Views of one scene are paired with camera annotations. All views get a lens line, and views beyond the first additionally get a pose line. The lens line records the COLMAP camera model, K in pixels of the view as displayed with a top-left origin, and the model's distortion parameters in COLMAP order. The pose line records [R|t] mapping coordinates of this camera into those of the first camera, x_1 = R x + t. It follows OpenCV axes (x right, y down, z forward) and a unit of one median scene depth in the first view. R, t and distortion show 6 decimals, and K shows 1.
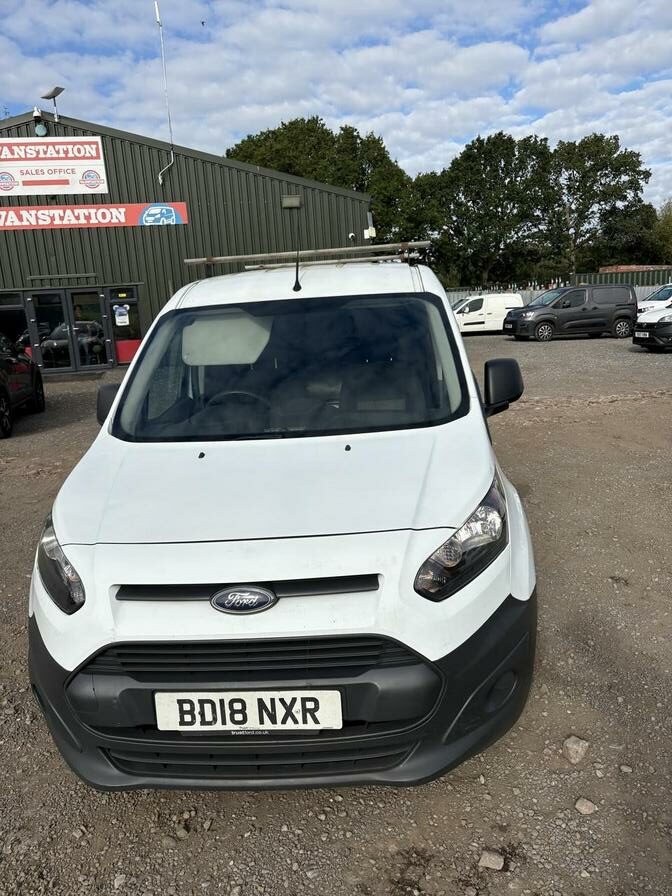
lens RADIAL K [[678.7, 0, 338.6], [0, 678.7, 453.1], [0, 0, 1]] dist [0.042038, -0.041095]
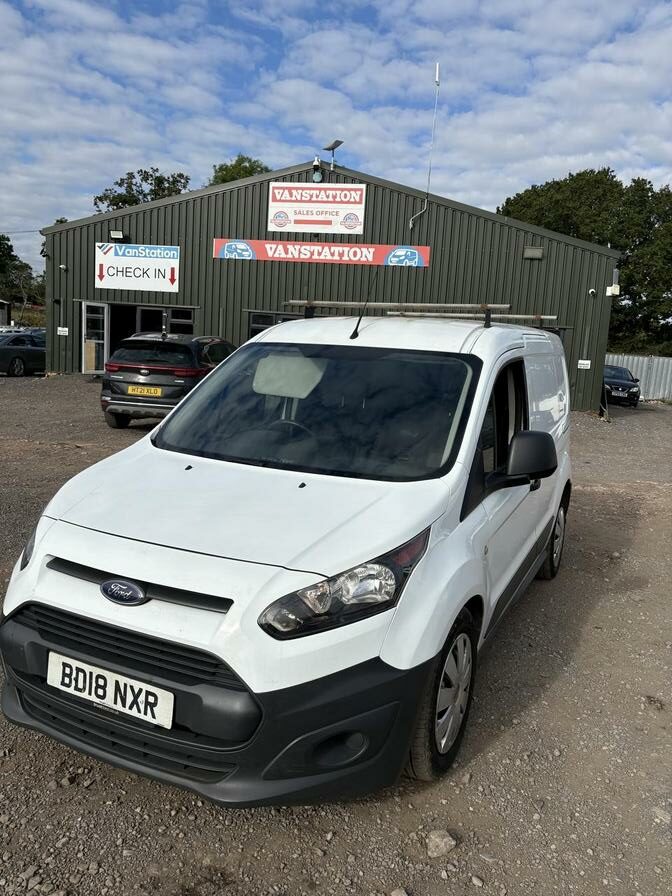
lens RADIAL K [[678.7, 0, 341.1], [0, 678.7, 442.3], [0, 0, 1]] dist [0.042038, -0.041095]
pose [[0.922196, 0.166949, -0.348830, 0.416146], [-0.191432, 0.980821, -0.036670, -0.045632], [0.336017, 0.100595, 0.936468, 0.010959]]
